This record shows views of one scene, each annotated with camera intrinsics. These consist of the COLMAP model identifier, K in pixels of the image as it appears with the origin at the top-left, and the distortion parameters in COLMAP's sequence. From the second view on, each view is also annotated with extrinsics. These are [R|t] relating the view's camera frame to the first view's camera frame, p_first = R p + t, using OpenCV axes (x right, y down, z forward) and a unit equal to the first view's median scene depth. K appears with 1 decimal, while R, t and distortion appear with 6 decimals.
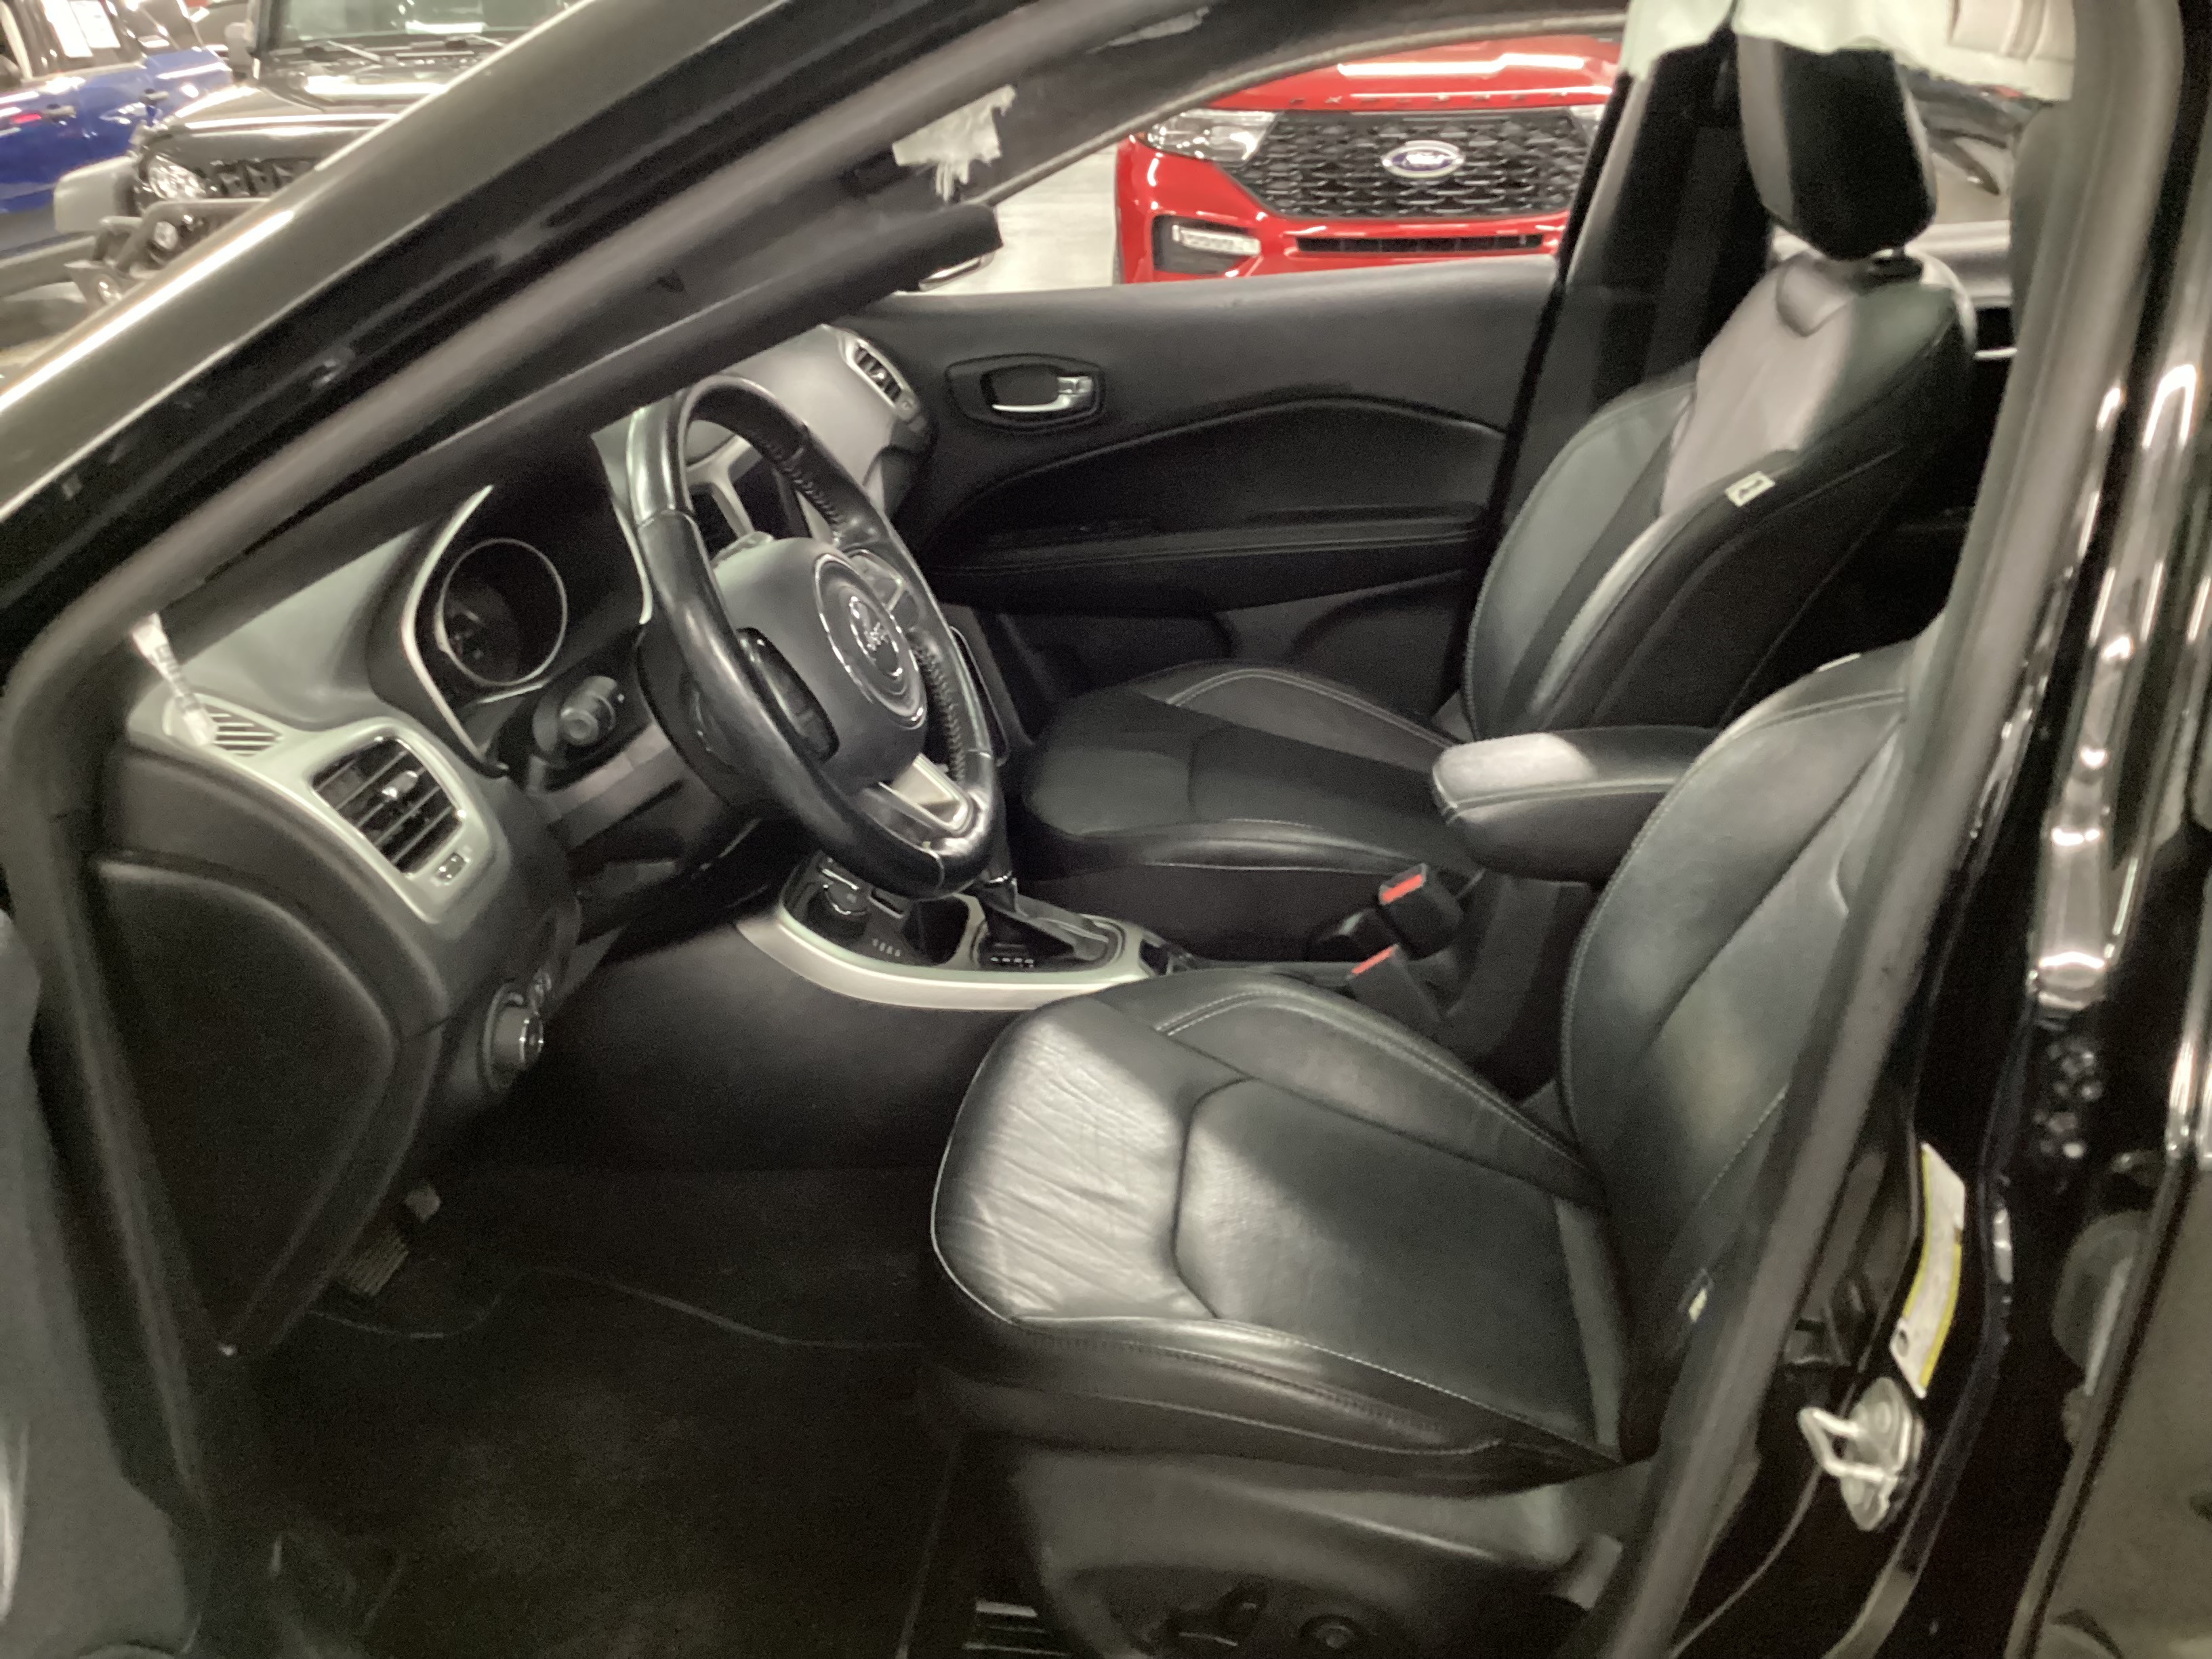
lens RADIAL K [[2015.6, 0, 1105.2], [0, 2015.6, 862.7], [0, 0, 1]] dist [0.116095, -0.177404]
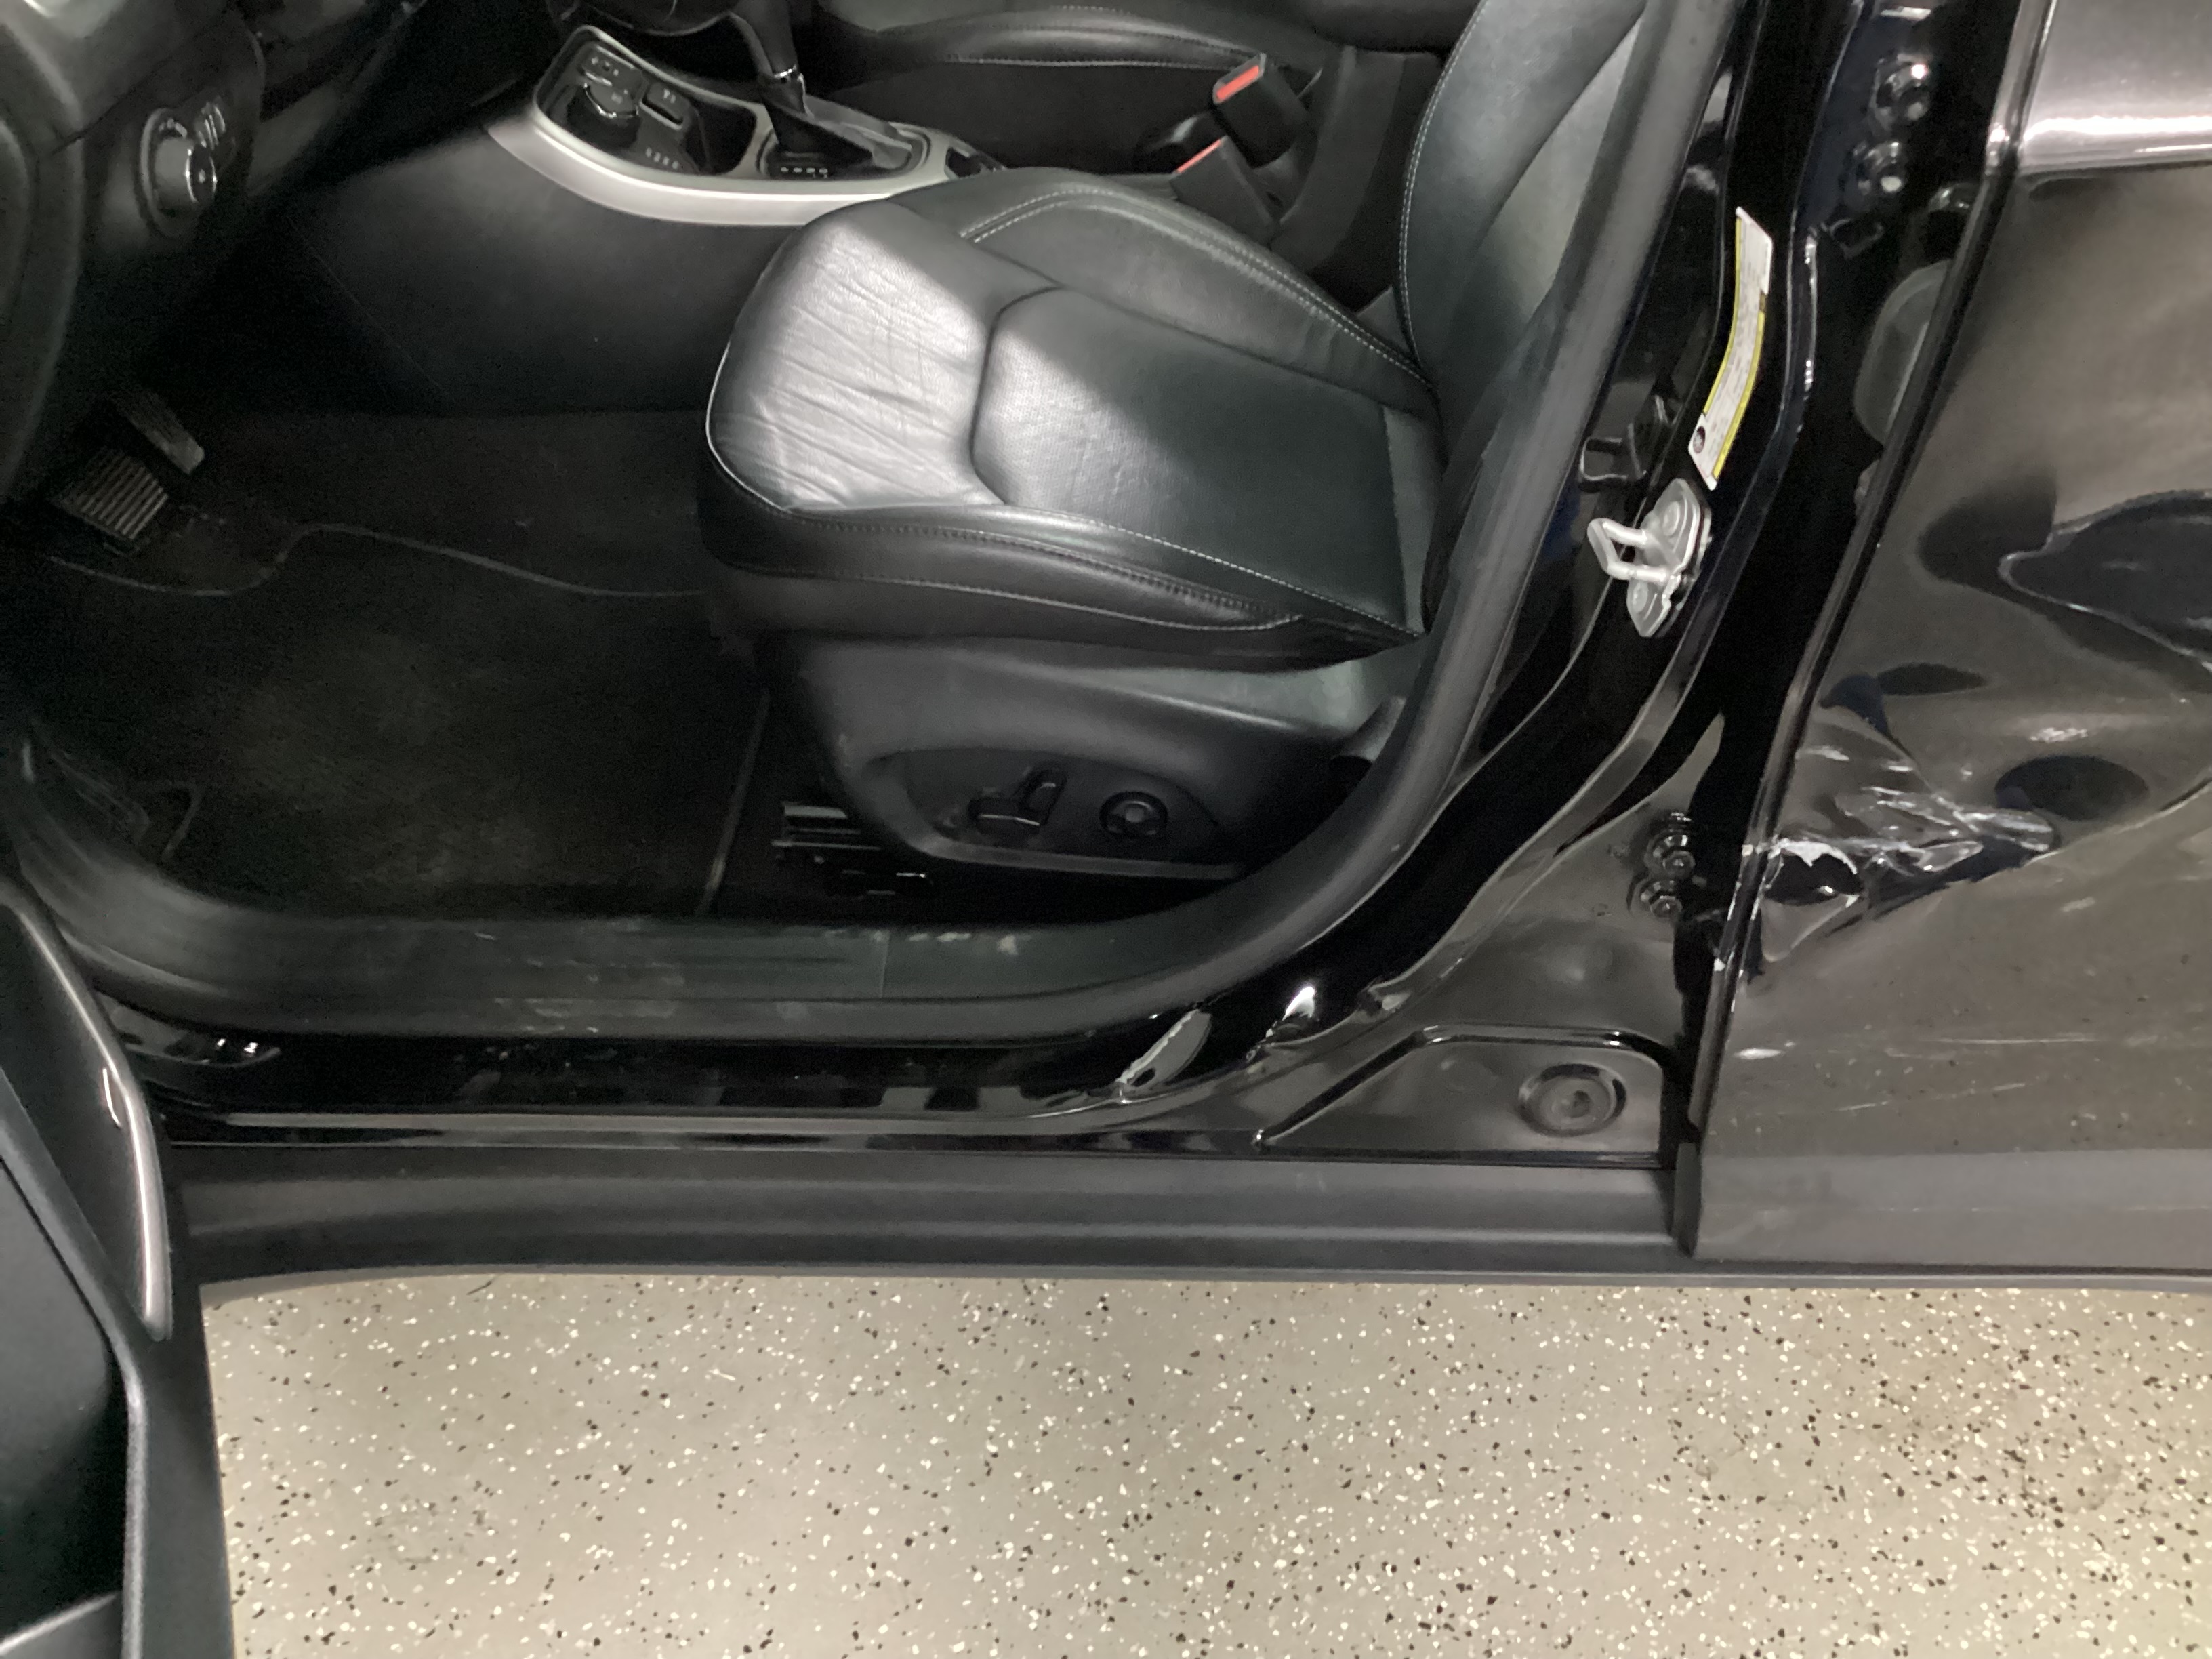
lens RADIAL K [[2015.6, 0, 1105.2], [0, 2015.6, 862.7], [0, 0, 1]] dist [0.116095, -0.177404]
pose [[0.998523, -0.034448, 0.042012, 0.047018], [0.020541, 0.955261, 0.295050, 0.092999], [-0.050296, -0.293751, 0.954558, 0.039795]]
